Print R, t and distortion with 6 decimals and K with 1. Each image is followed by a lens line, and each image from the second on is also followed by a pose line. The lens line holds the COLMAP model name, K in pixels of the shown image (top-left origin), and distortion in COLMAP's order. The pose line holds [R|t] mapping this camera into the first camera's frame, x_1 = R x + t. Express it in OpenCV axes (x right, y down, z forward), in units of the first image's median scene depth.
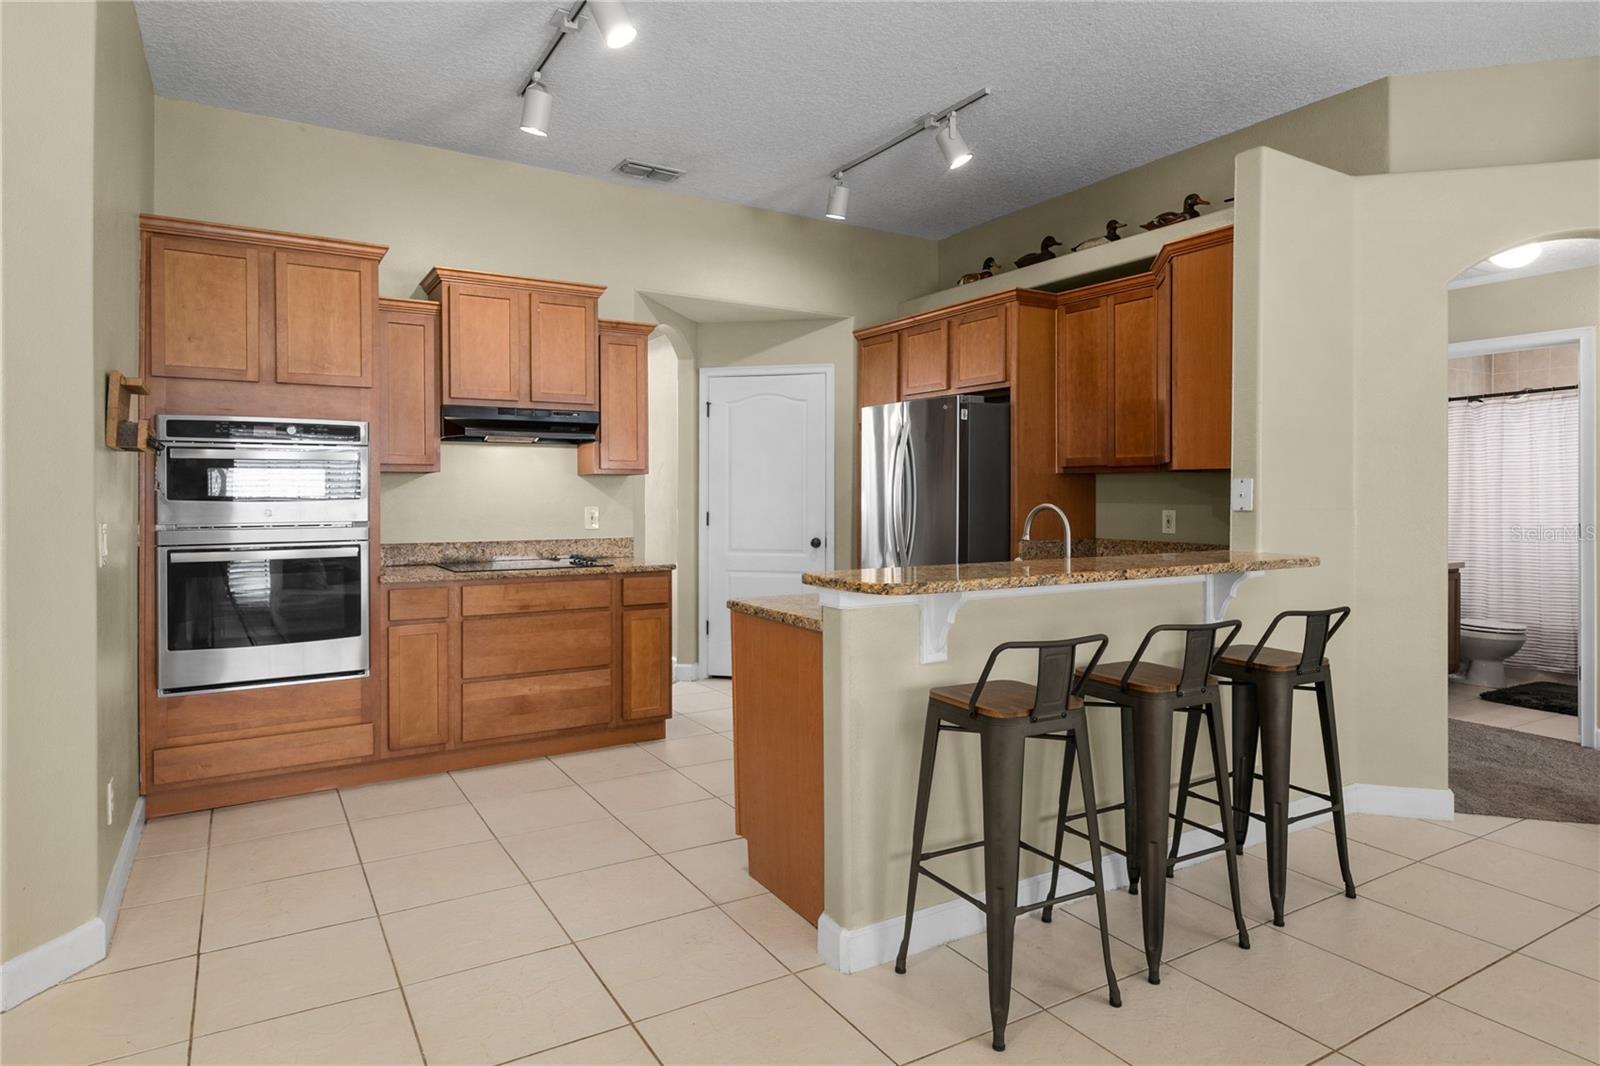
lens RADIAL K [[908.8, 0, 785.3], [0, 908.8, 499.5], [0, 0, 1]] dist [0.009526, 0.000657]
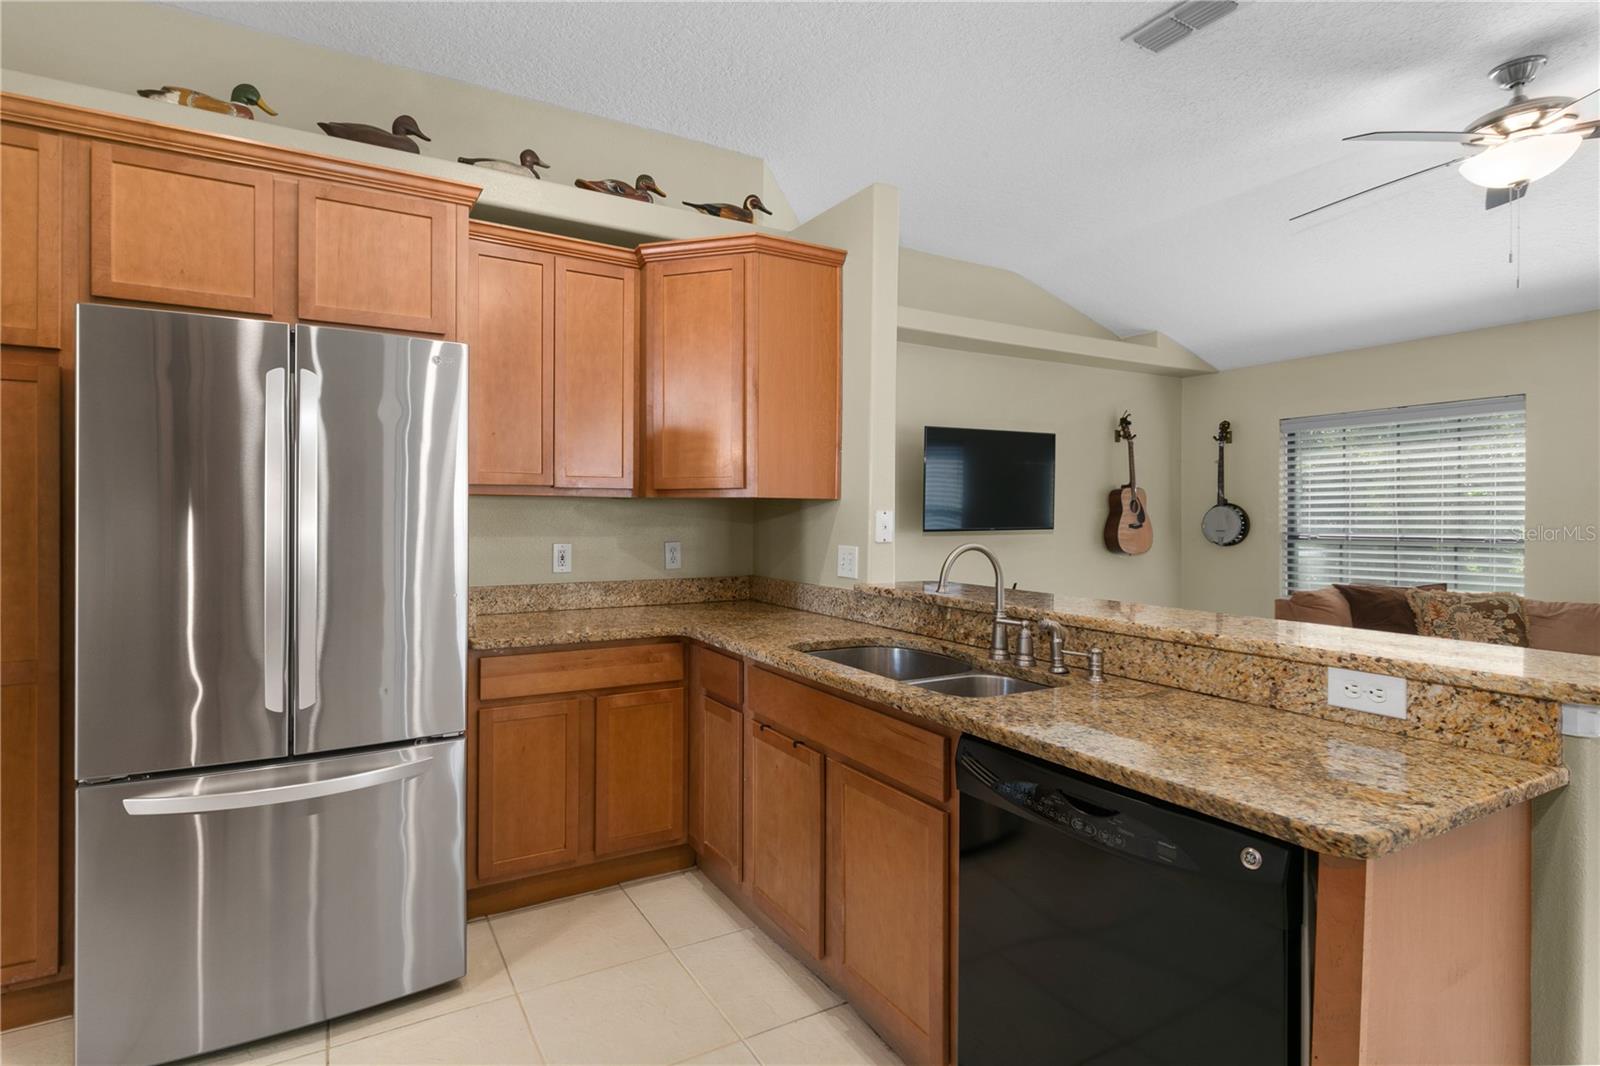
lens RADIAL K [[771.7, 0, 742.7], [0, 771.7, 518.3], [0, 0, 1]] dist [0.003249, 0.000233]
pose [[0.046801, -0.004771, 0.998893, -0.276792], [0.004356, 0.999980, 0.004572, -0.014621], [-0.998895, 0.004137, 0.046821, 0.875995]]
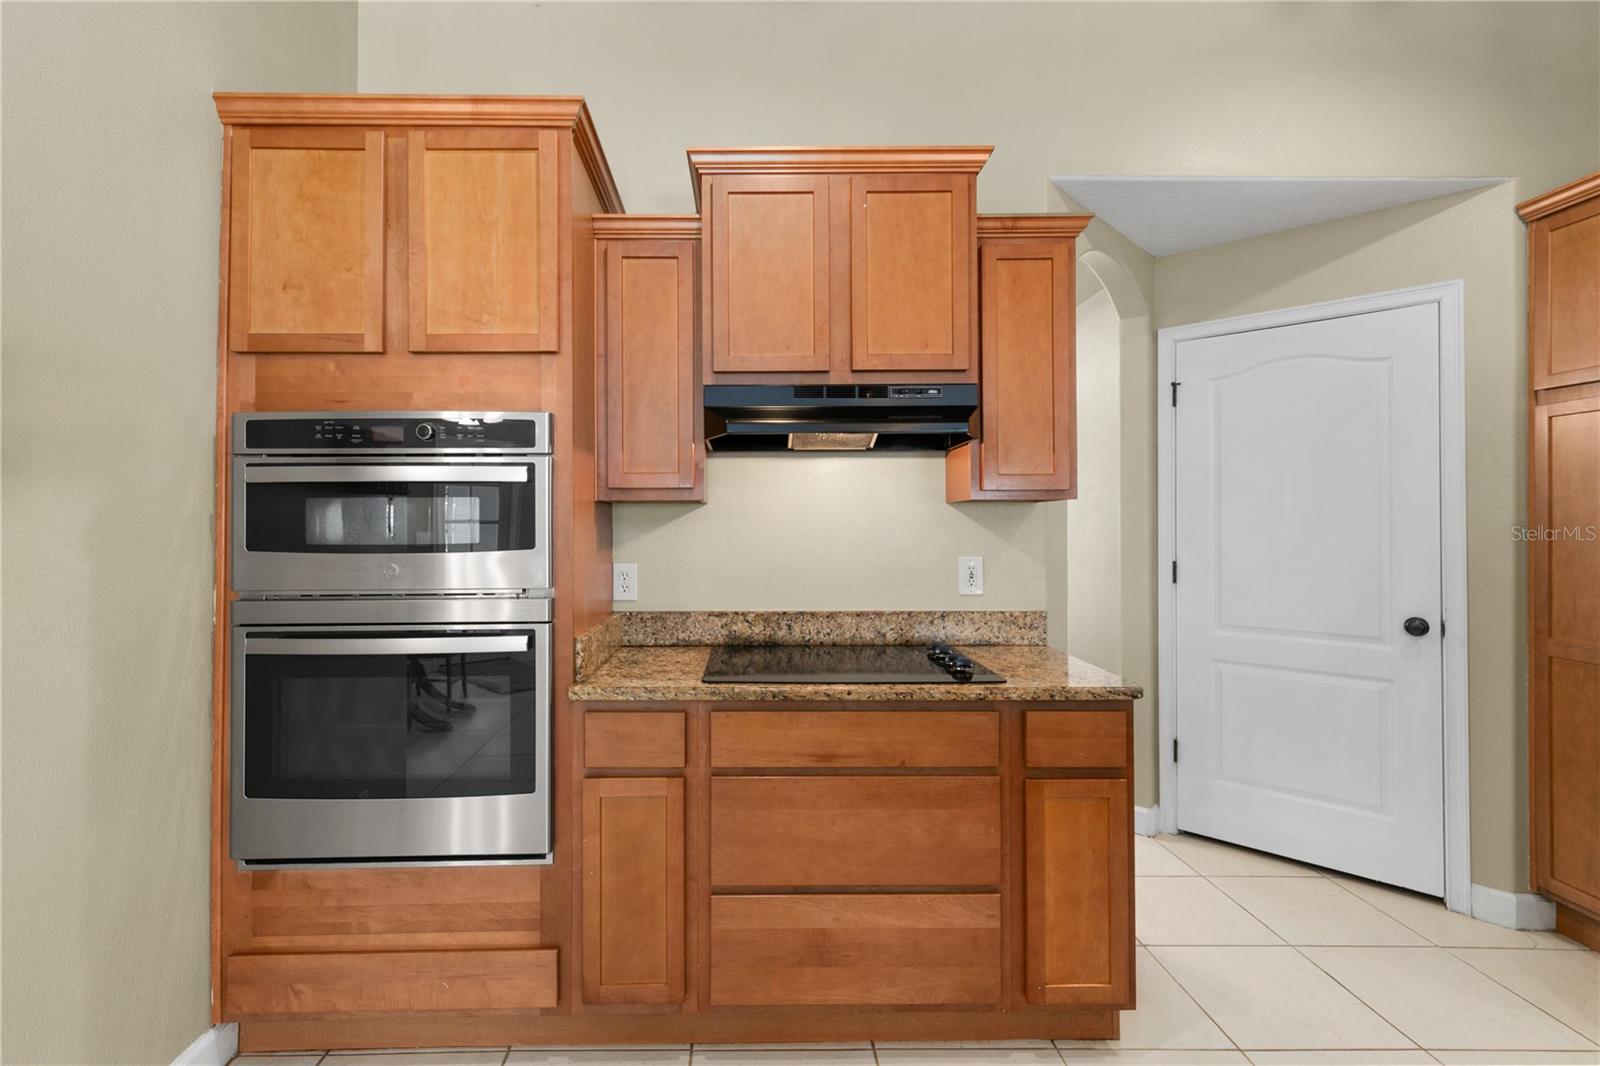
lens RADIAL K [[756.0, 0, 748.8], [0, 756.0, 516.1], [0, 0, 1]] dist [0.009594, -0.002032]
pose [[0.859091, -0.005133, -0.511796, -0.100762], [-0.001782, 0.999914, -0.013018, -0.013622], [0.511819, 0.012096, 0.859008, 0.594017]]
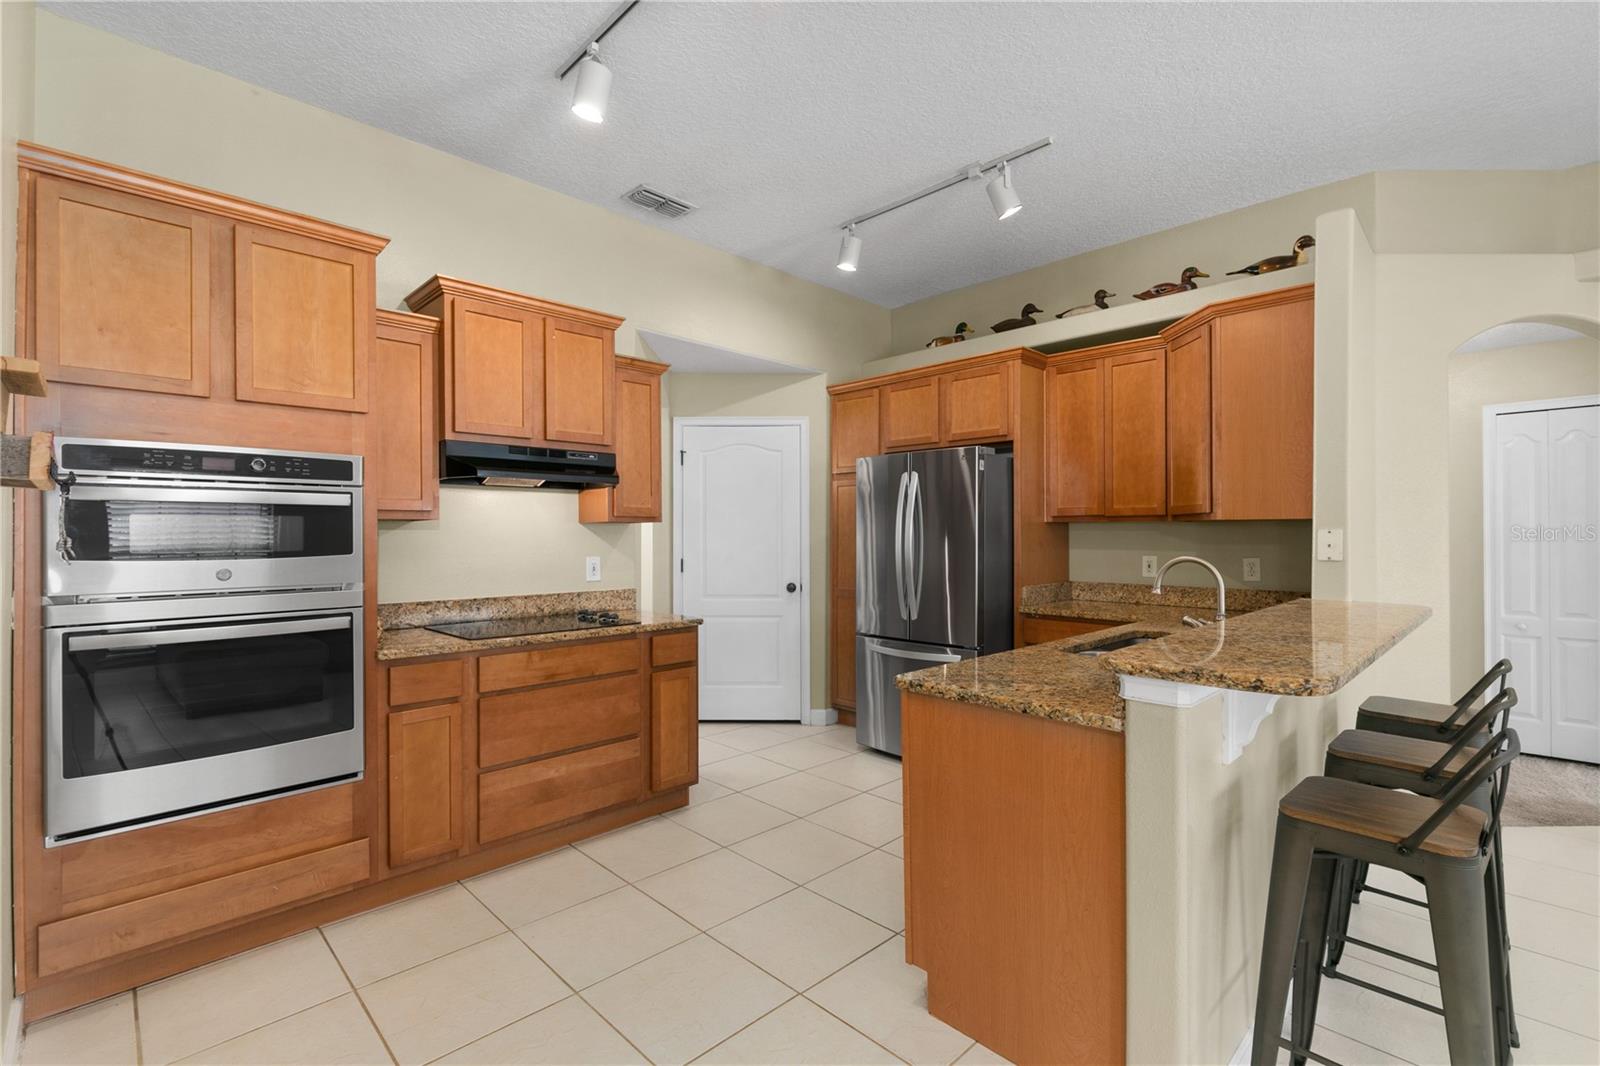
lens RADIAL K [[716.0, 0, 794.8], [0, 716.0, 534.5], [0, 0, 1]] dist [-0.002307, 0.001296]
pose [[0.972431, -0.001996, 0.233183, -0.214668], [0.003780, 0.999967, -0.007203, -0.010509], [-0.233161, 0.007886, 0.972406, 0.279304]]
